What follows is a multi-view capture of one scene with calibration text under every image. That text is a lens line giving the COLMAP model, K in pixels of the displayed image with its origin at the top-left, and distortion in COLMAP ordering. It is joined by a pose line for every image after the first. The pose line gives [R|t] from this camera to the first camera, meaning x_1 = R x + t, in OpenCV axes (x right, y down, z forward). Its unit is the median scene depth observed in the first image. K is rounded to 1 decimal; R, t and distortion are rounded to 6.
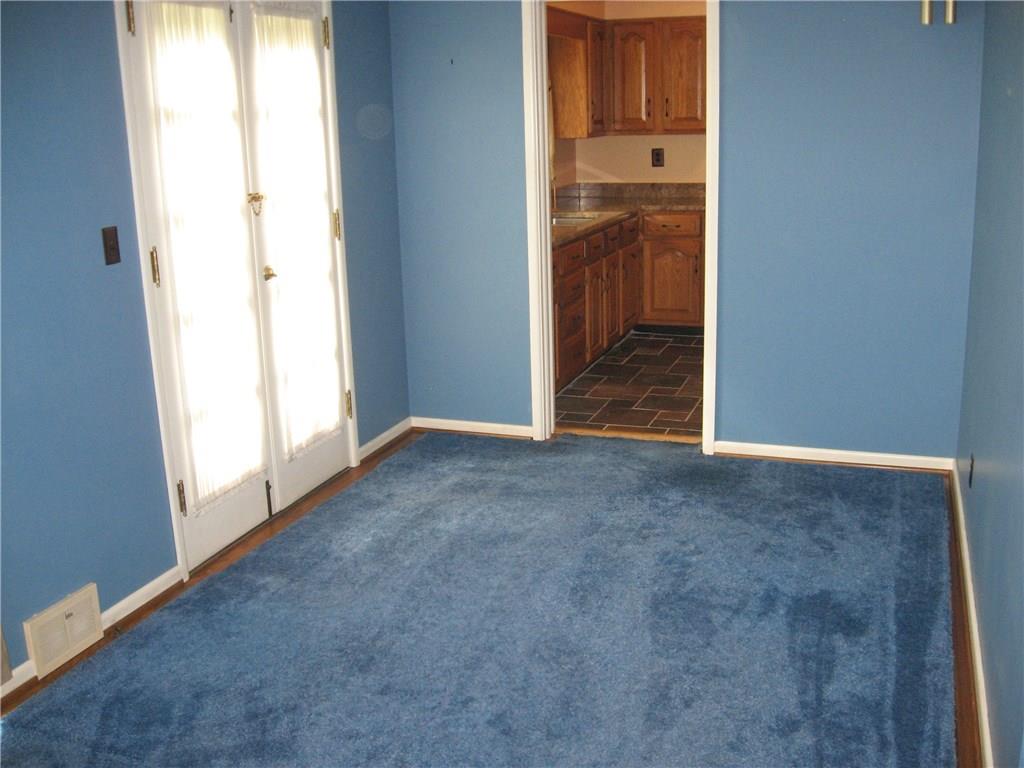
lens RADIAL K [[1044.4, 0, 512.0], [0, 1044.4, 384.0], [0, 0, 1]] dist [-0.125828, 0.016140]
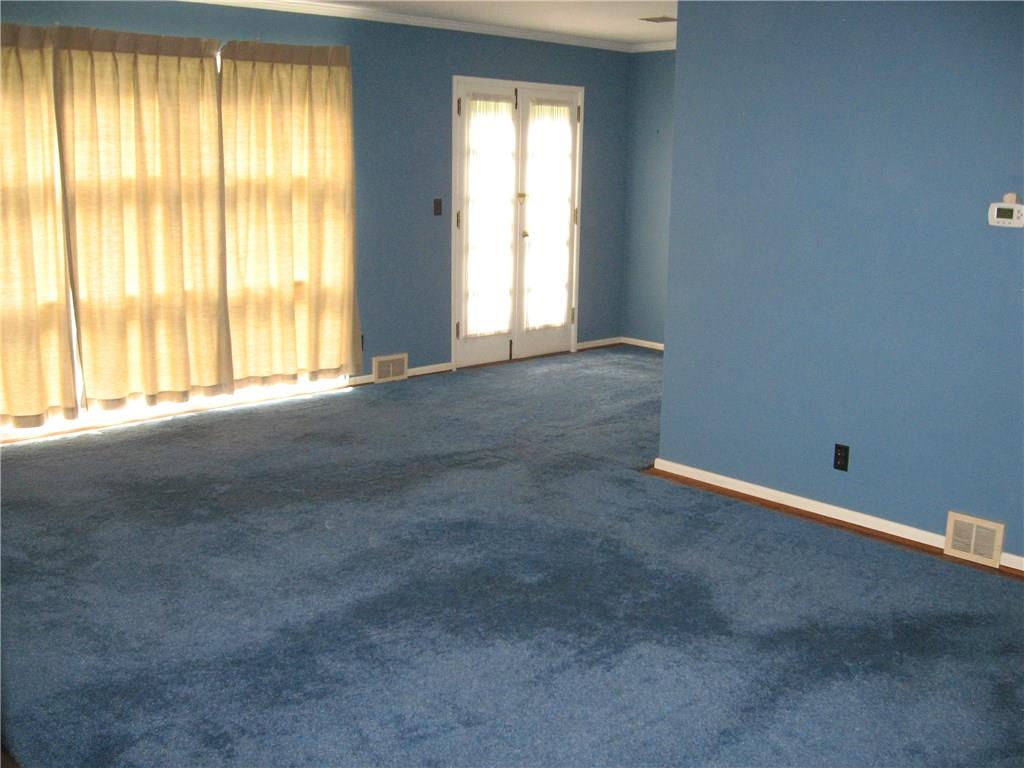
lens RADIAL K [[1044.4, 0, 512.0], [0, 1044.4, 384.0], [0, 0, 1]] dist [-0.125828, 0.016140]
pose [[0.890068, 0.138674, -0.434223, 0.642156], [-0.156571, 0.987651, -0.005521, 0.189241], [0.428095, 0.072901, 0.900789, -0.777025]]
